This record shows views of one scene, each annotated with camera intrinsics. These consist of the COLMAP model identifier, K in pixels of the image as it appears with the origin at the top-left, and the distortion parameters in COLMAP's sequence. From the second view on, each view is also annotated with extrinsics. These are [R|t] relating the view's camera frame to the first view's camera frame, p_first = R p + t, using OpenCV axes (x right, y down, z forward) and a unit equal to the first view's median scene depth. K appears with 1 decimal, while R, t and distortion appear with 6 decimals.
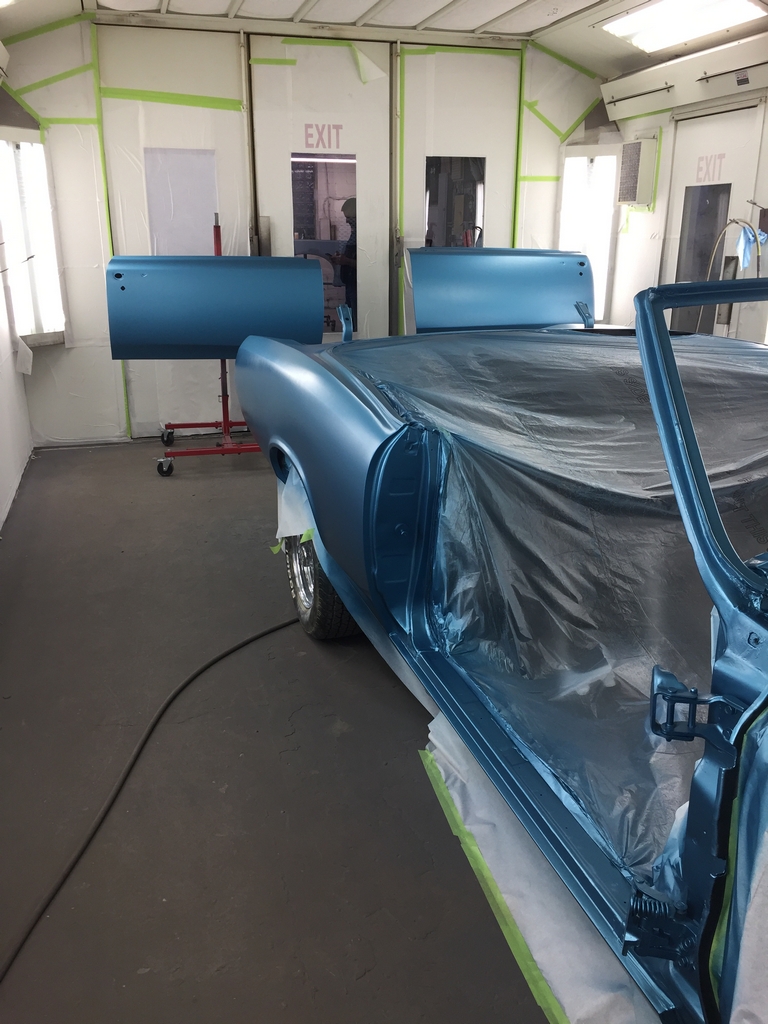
lens RADIAL K [[882.2, 0, 382.0], [0, 882.2, 511.8], [0, 0, 1]] dist [0.102603, -0.137574]
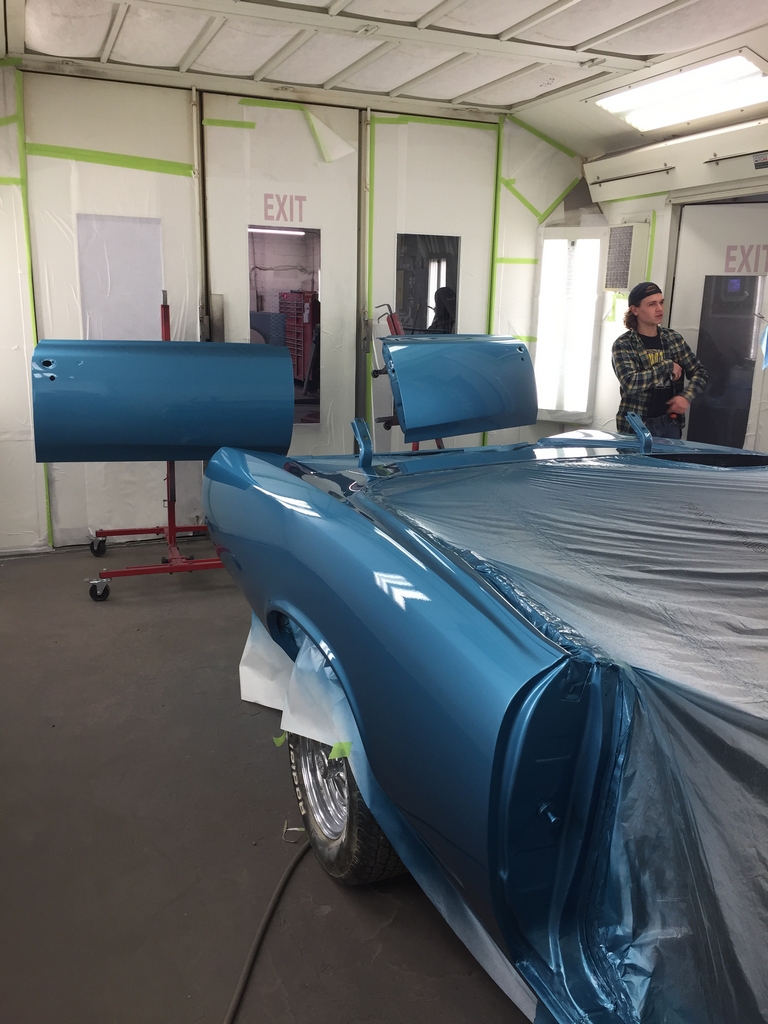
lens RADIAL K [[880.1, 0, 384.0], [0, 880.1, 512.0], [0, 0, 1]] dist [0.106472, -0.135841]
pose [[0.994424, -0.002604, 0.105421, -0.063219], [0.009813, 0.997642, -0.067929, -0.059262], [-0.104996, 0.068585, 0.992105, 0.137207]]
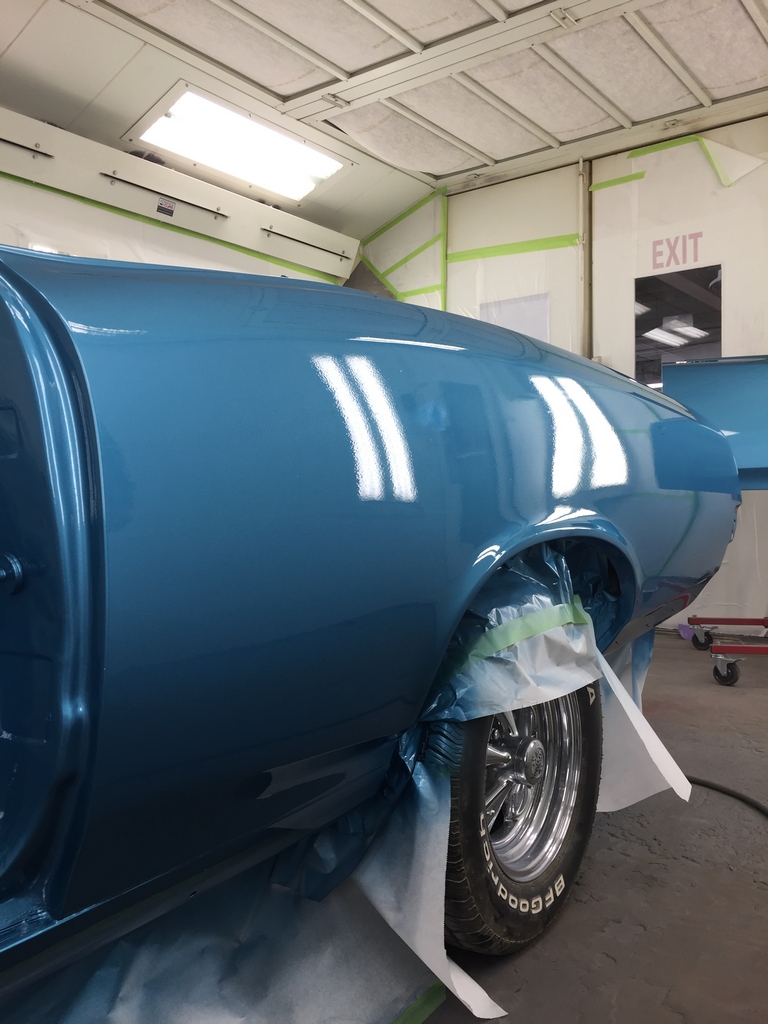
lens RADIAL K [[869.6, 0, 385.1], [0, 869.6, 508.2], [0, 0, 1]] dist [0.099825, -0.142029]
pose [[0.605028, 0.004536, -0.796191, 0.402688], [-0.226806, 0.959536, -0.166884, -0.021140], [0.763217, 0.281550, 0.581575, 0.436767]]
